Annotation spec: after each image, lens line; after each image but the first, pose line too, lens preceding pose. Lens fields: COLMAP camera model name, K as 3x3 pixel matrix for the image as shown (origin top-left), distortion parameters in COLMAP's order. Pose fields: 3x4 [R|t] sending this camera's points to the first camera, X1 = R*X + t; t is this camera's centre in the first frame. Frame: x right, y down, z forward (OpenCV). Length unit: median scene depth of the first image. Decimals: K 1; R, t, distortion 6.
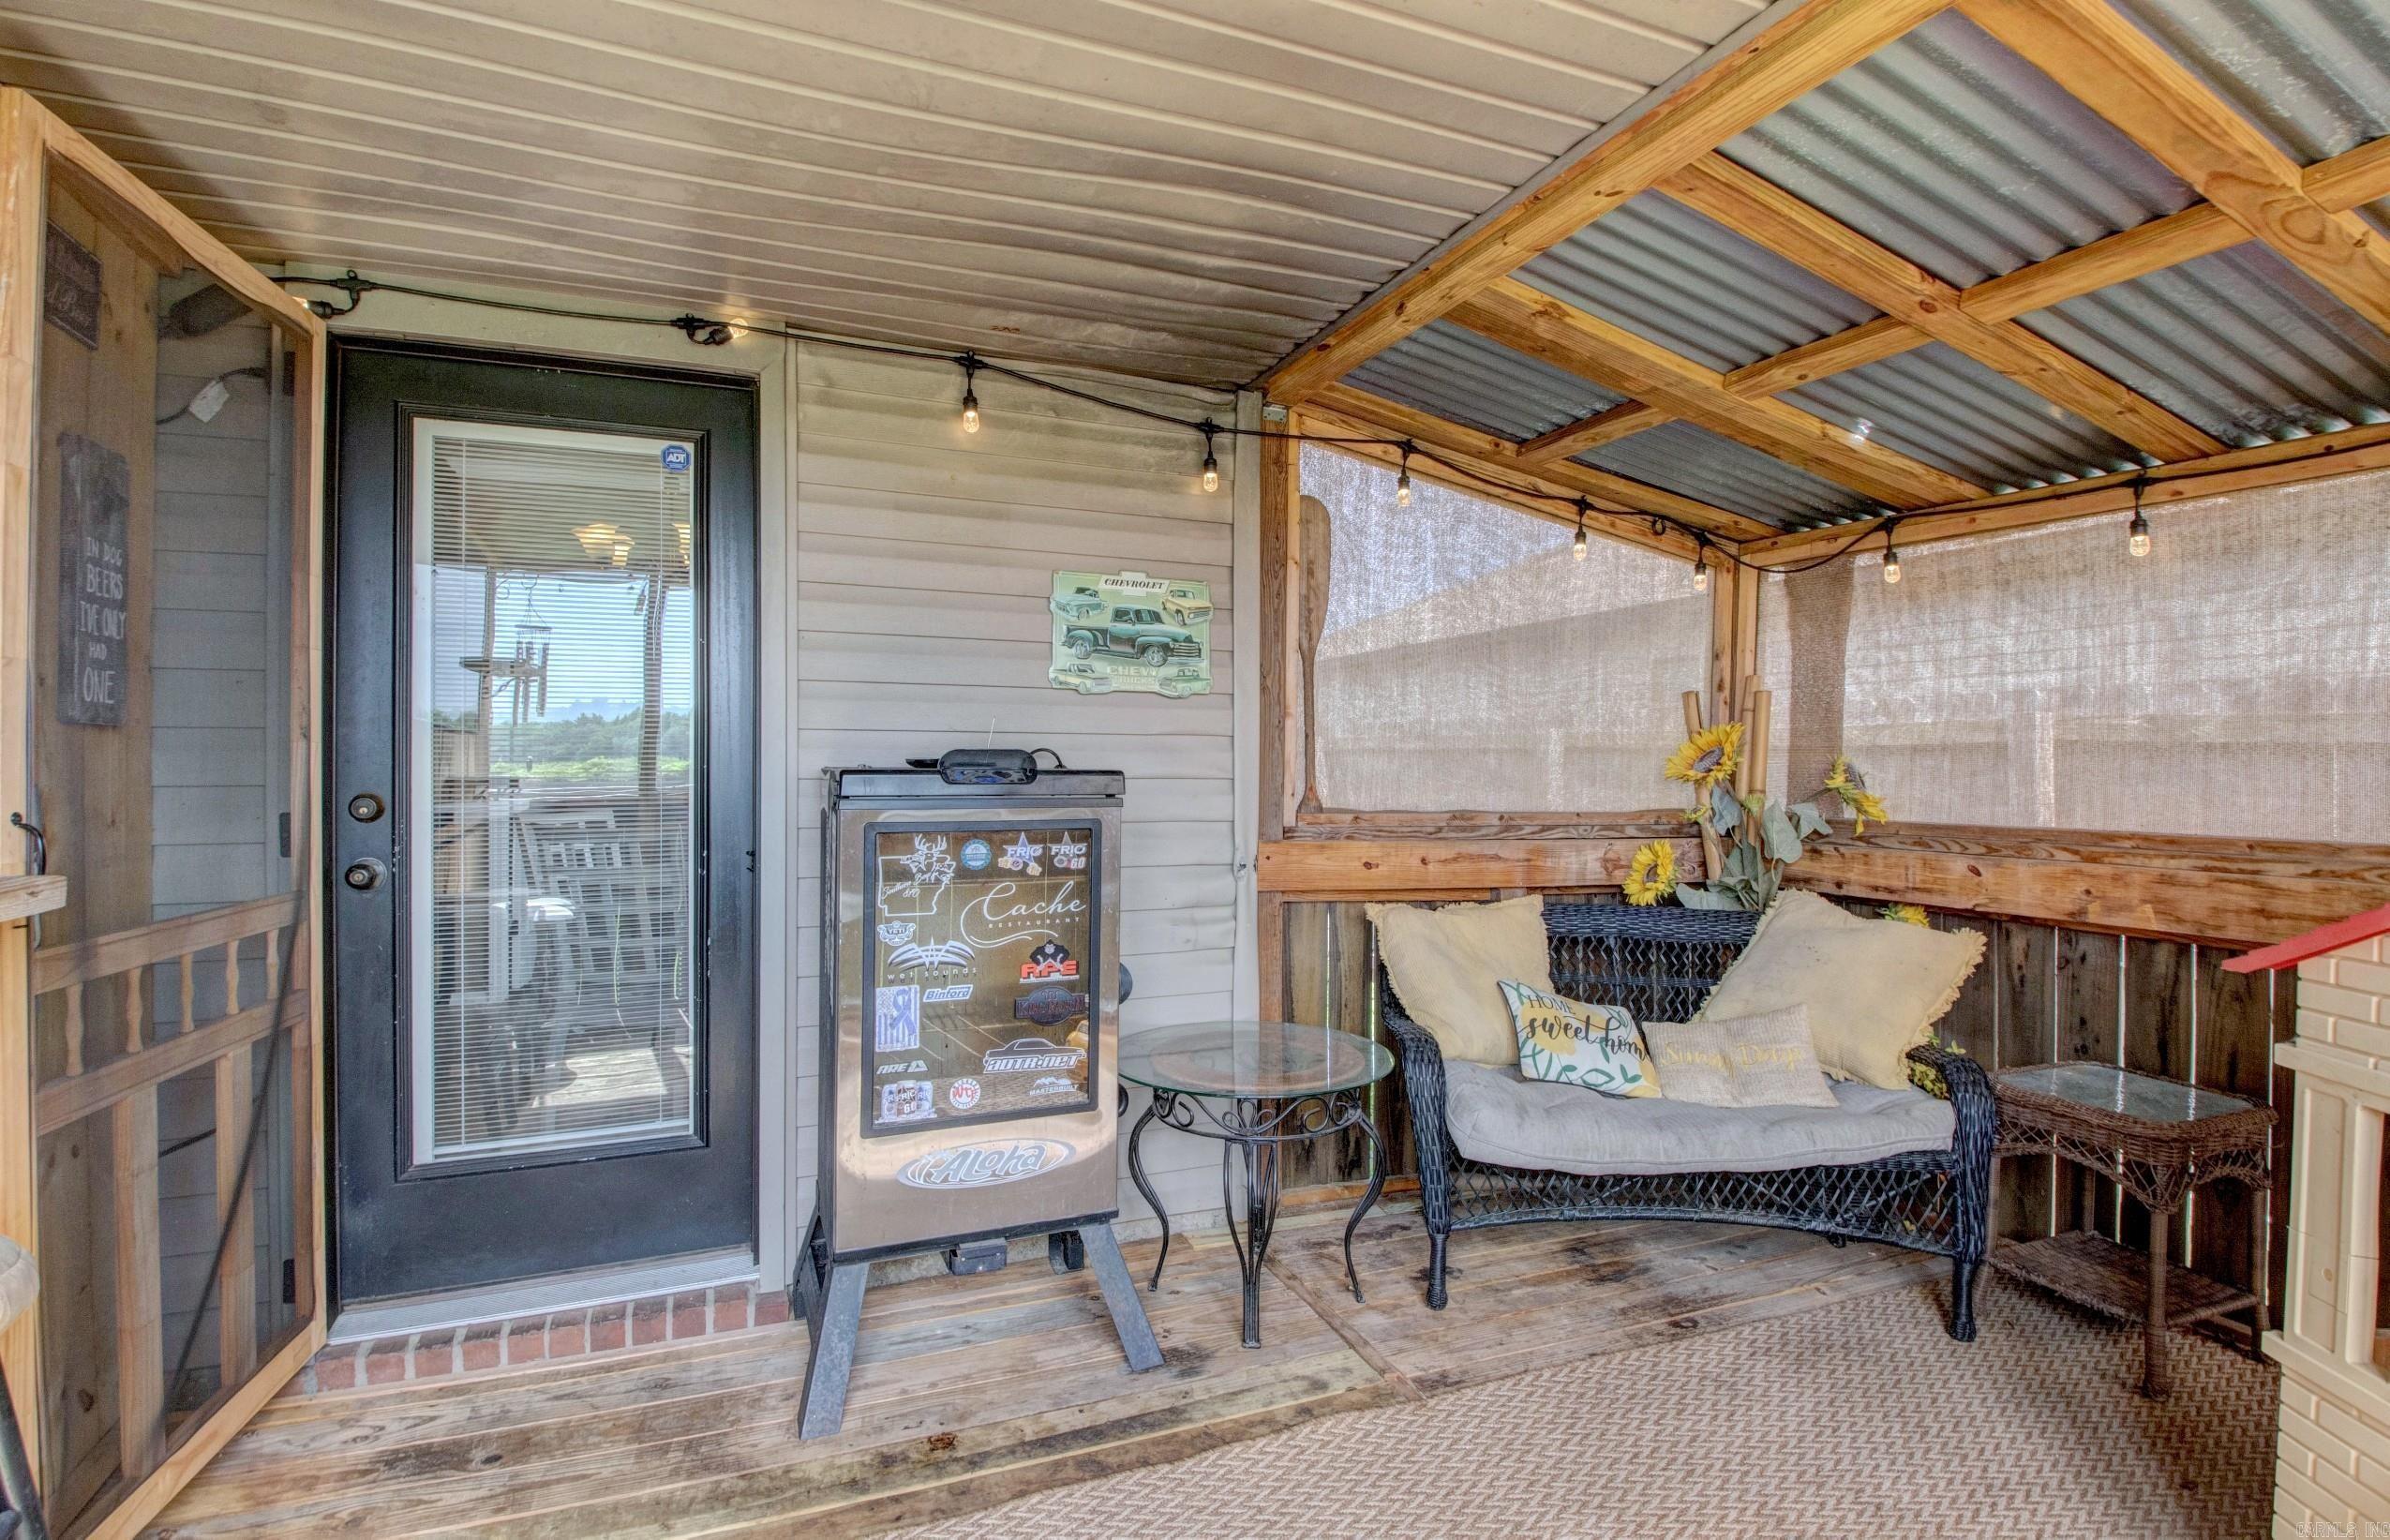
lens RADIAL K [[1116.8, 0, 1176.6], [0, 1116.8, 771.7], [0, 0, 1]] dist [-0.006687, -0.012487]
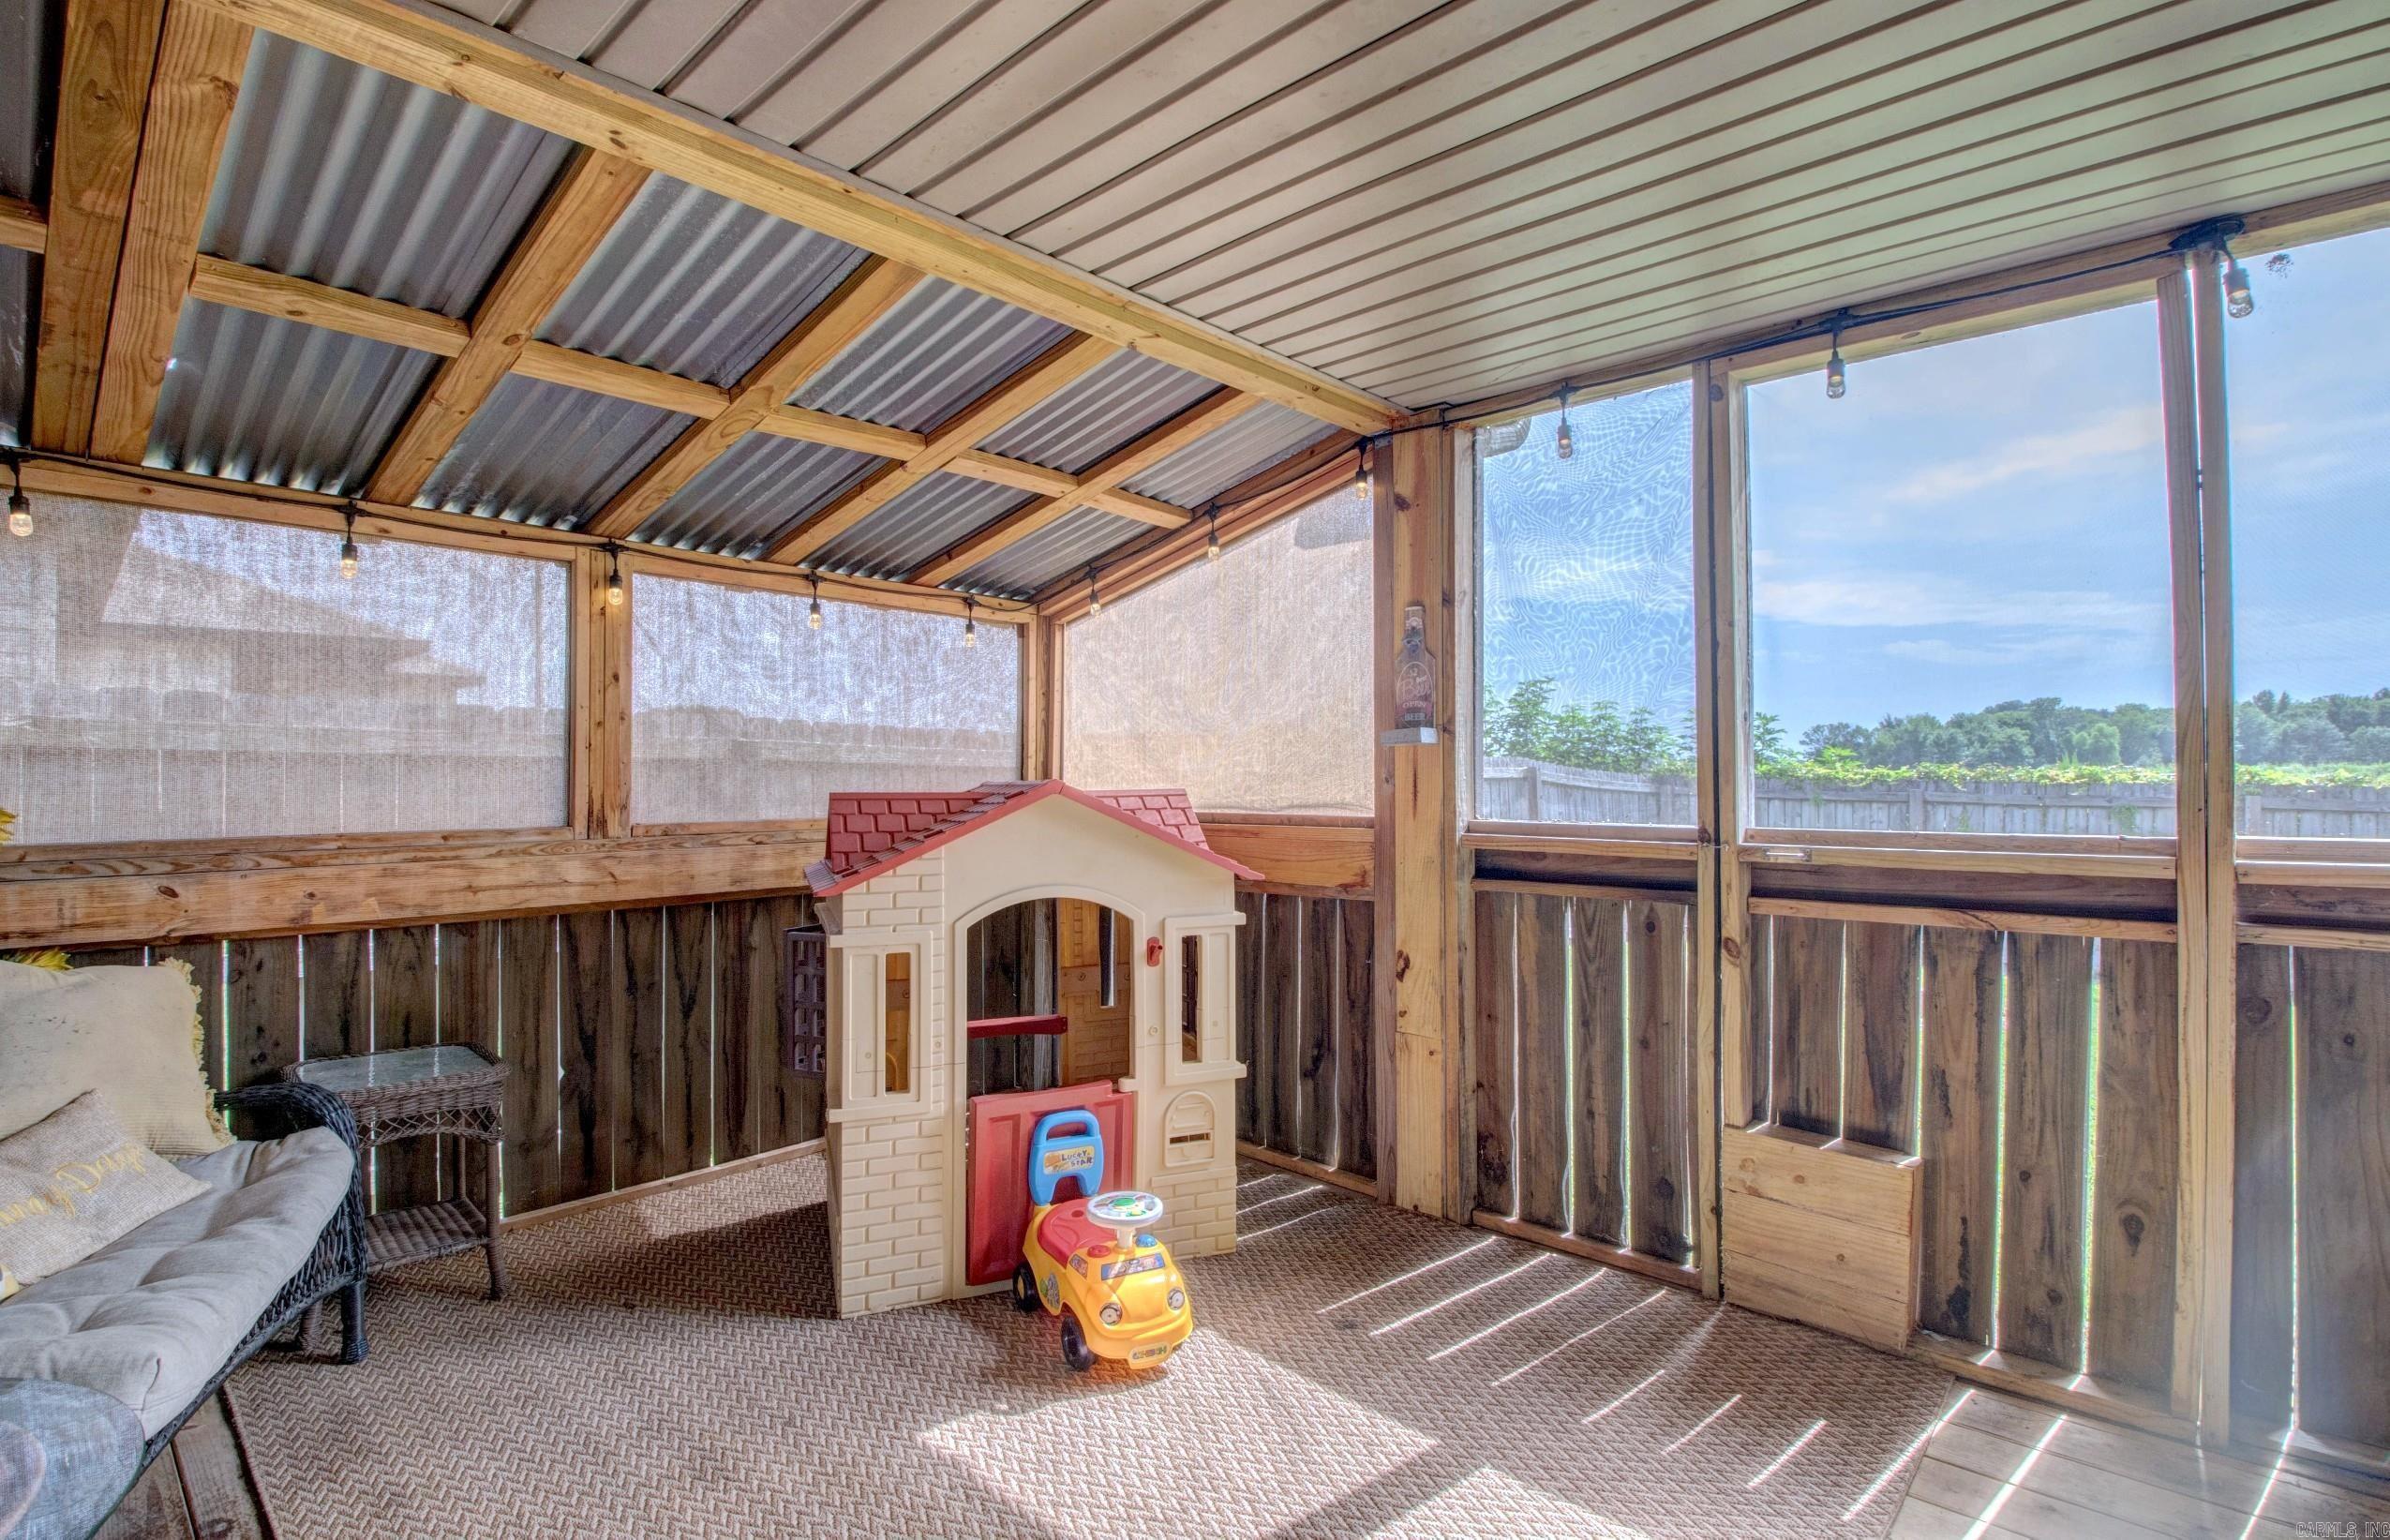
lens RADIAL K [[1116.8, 0, 1195.4], [0, 1116.8, 753.8], [0, 0, 1]] dist [-0.006687, -0.012487]
pose [[-0.424231, 0.007417, 0.905523, -0.619795], [0.002311, 0.999972, -0.007108, -0.018421], [-0.905551, -0.000923, -0.424237, 0.936330]]
